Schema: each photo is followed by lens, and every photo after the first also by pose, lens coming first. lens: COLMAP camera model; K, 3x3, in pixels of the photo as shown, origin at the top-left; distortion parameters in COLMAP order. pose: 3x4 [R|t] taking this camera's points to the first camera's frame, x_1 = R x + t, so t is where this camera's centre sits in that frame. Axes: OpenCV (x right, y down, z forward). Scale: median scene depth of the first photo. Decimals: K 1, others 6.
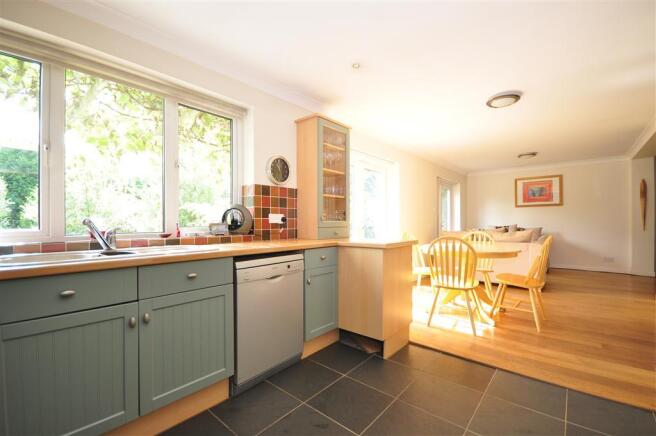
lens RADIAL K [[289.8, 0, 327.7], [0, 289.8, 221.9], [0, 0, 1]] dist [0.004033, -0.000648]
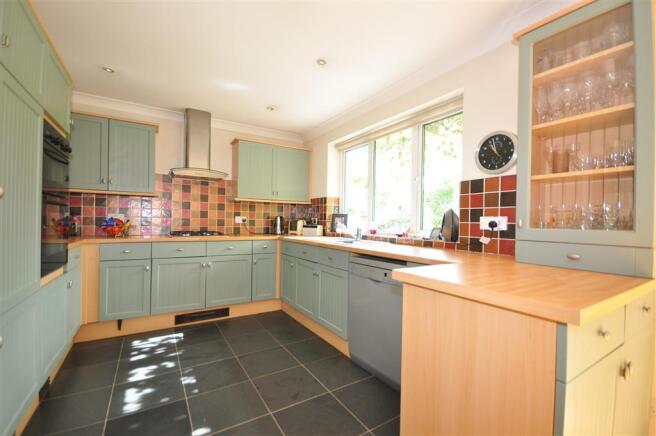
lens RADIAL K [[289.8, 0, 328.2], [0, 289.8, 220.9], [0, 0, 1]] dist [0.004033, -0.000648]
pose [[-0.301634, 0.000887, -0.953423, 0.633142], [-0.011882, 0.999918, 0.004690, -0.015939], [0.953350, 0.012743, -0.301599, 0.866979]]
